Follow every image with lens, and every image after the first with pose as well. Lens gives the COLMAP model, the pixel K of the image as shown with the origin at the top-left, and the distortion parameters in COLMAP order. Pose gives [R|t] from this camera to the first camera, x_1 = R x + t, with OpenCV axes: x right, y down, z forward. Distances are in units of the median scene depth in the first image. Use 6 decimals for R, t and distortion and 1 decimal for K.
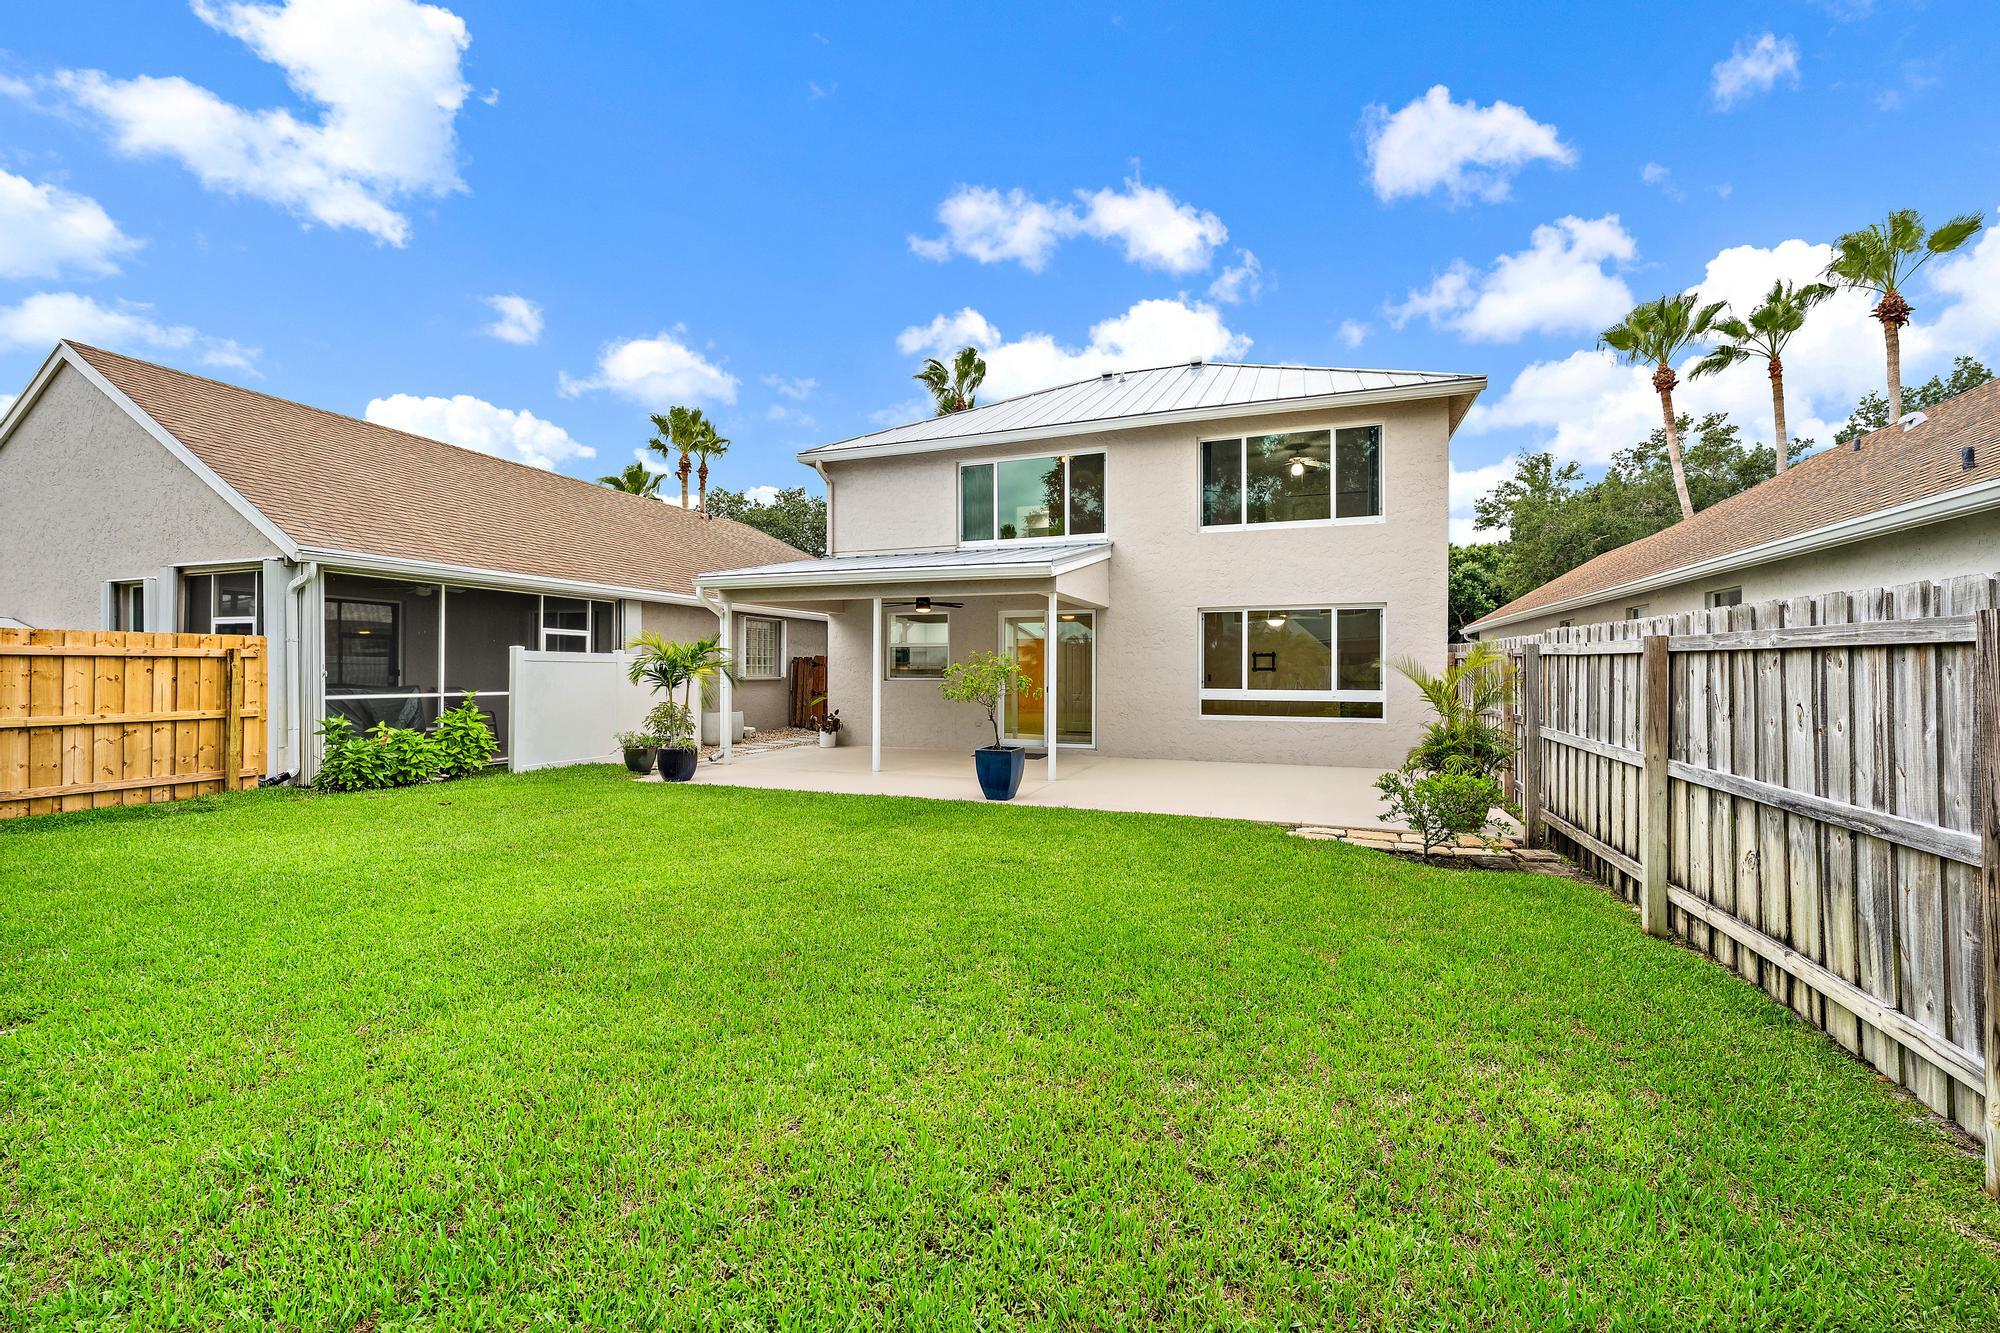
lens RADIAL K [[777.7, 0, 1013.5], [0, 777.7, 659.4], [0, 0, 1]] dist [-0.000629, -0.000085]
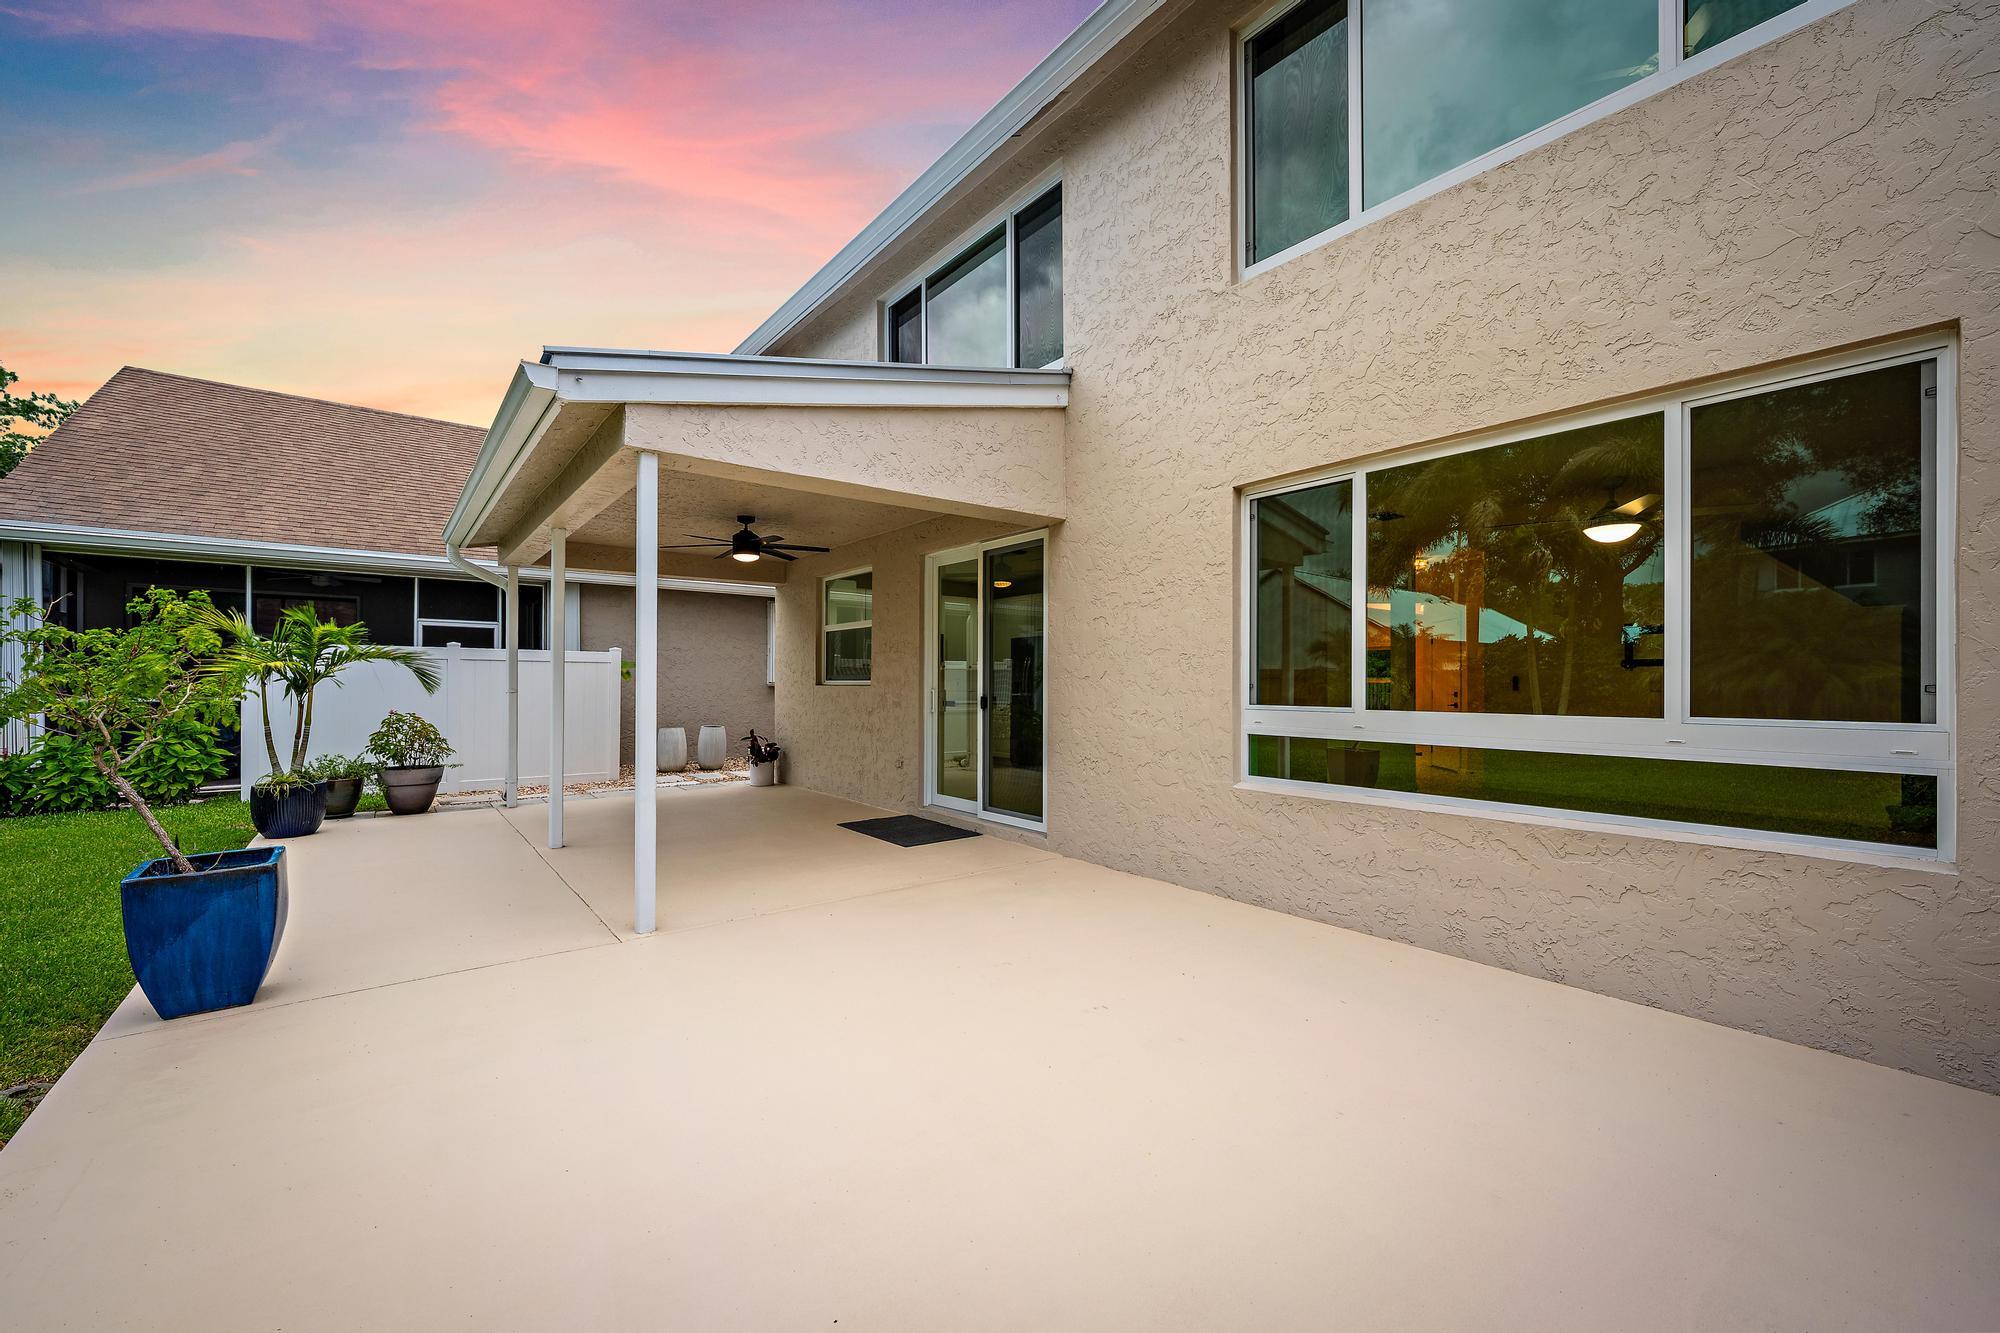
lens RADIAL K [[777.7, 0, 1009.7], [0, 777.7, 678.4], [0, 0, 1]] dist [-0.000629, -0.000085]
pose [[0.858506, -0.003702, -0.512791, 0.336494], [0.010807, 0.999882, 0.010874, 0.019716], [0.512690, -0.014877, 0.858445, 0.627220]]
